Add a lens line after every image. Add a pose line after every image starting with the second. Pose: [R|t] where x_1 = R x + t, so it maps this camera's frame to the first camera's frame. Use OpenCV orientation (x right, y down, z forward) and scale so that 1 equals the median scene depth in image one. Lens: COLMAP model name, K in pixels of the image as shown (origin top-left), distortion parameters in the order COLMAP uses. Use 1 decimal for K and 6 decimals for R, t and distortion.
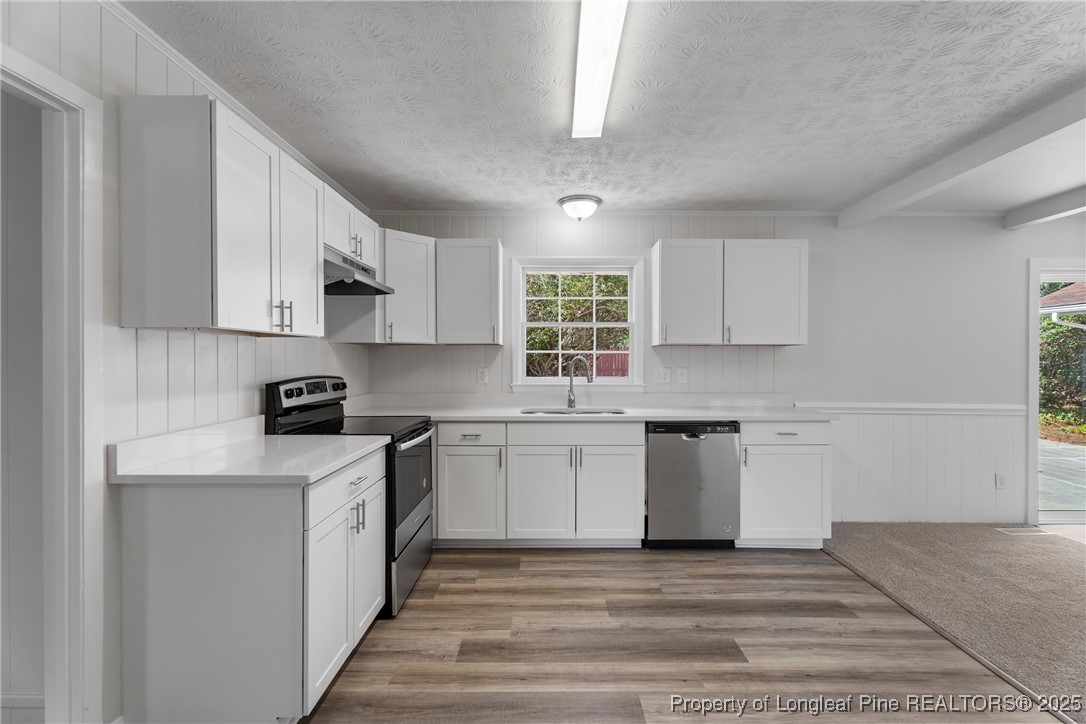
lens RADIAL K [[486.4, 0, 534.2], [0, 486.4, 362.3], [0, 0, 1]] dist [0.000035, -0.000459]
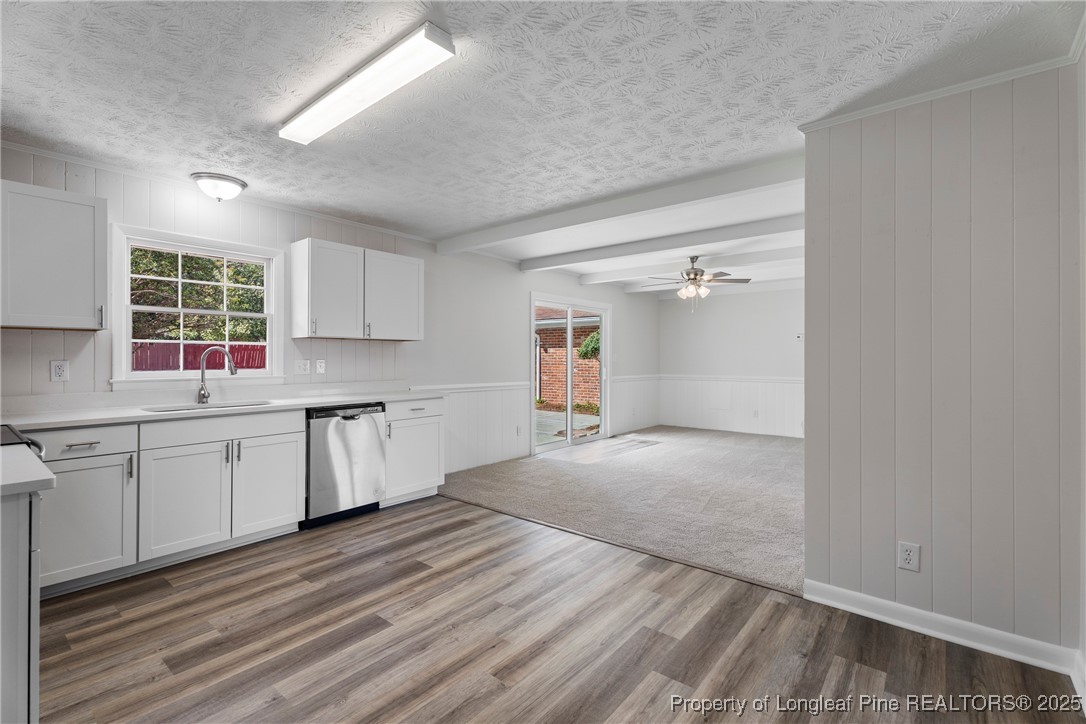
lens RADIAL K [[486.4, 0, 546.1], [0, 486.4, 354.2], [0, 0, 1]] dist [0.000035, -0.000459]
pose [[0.628425, 0.004645, 0.777856, -0.268286], [0.004549, 0.999943, -0.009647, 0.015328], [-0.777857, 0.009601, 0.628368, -0.076502]]
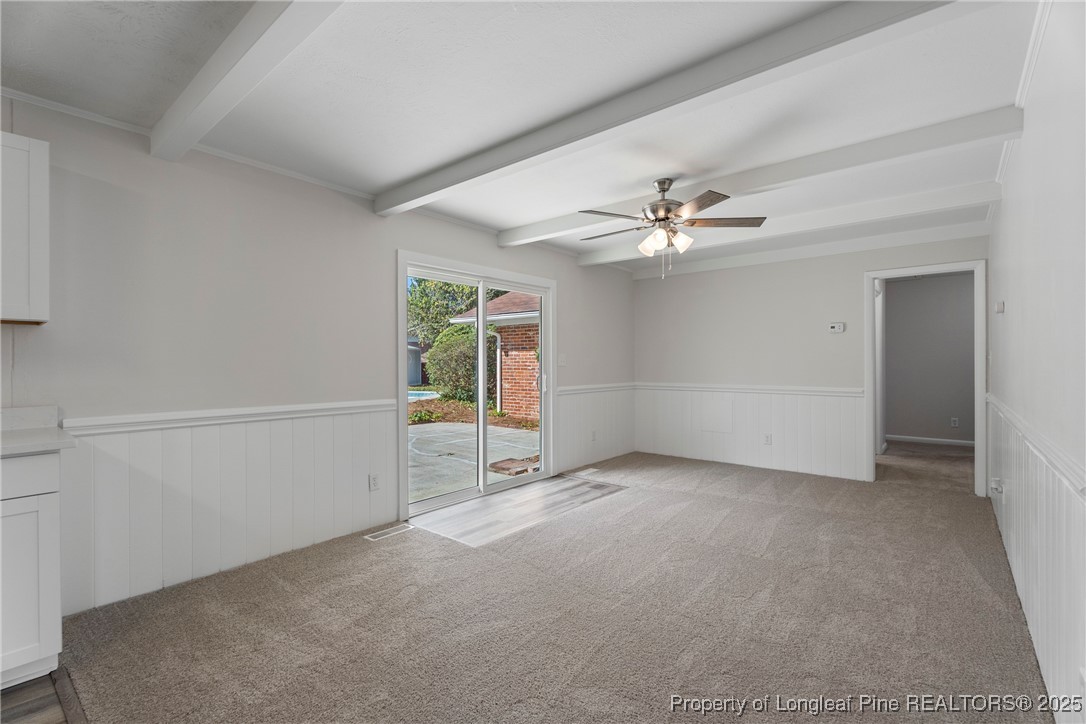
lens RADIAL K [[486.4, 0, 545.5], [0, 486.4, 362.4], [0, 0, 1]] dist [0.000035, -0.000459]
pose [[0.632171, -0.005722, 0.774808, 0.546963], [0.012095, 0.999924, -0.002485, 0.025217], [-0.774734, 0.010942, 0.632192, 0.185134]]
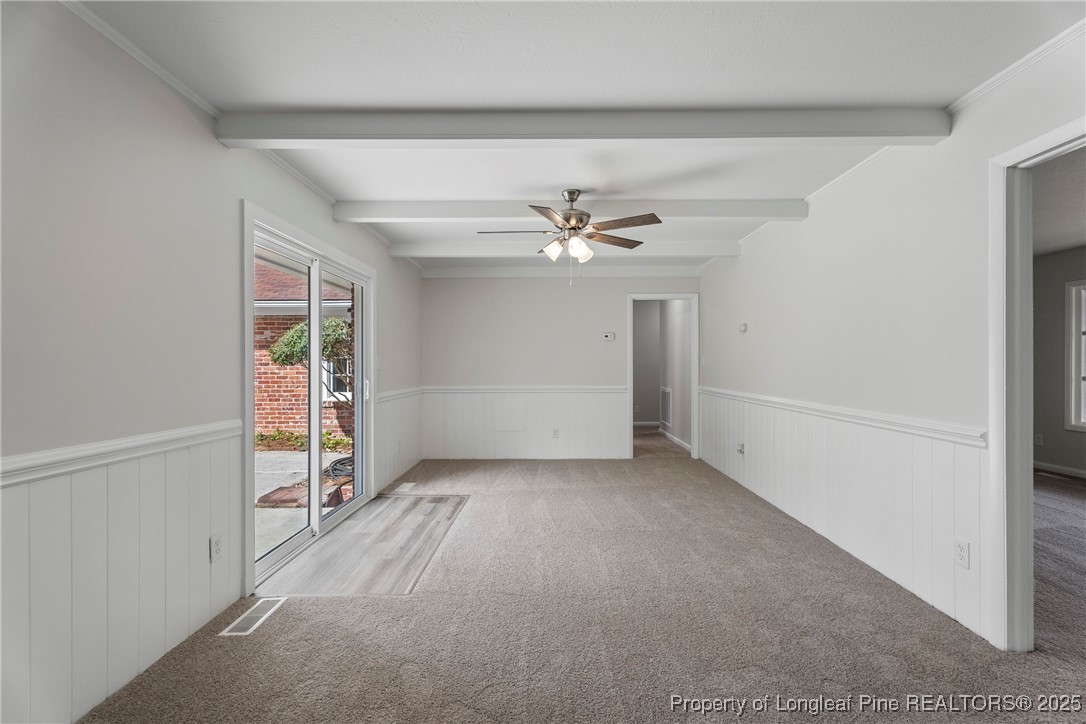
lens RADIAL K [[486.4, 0, 555.8], [0, 486.4, 364.0], [0, 0, 1]] dist [0.000035, -0.000459]
pose [[-0.007991, -0.003919, 0.999960, 0.422371], [0.011491, 0.999926, 0.004010, 0.018241], [-0.999902, 0.011522, -0.007946, 0.708439]]
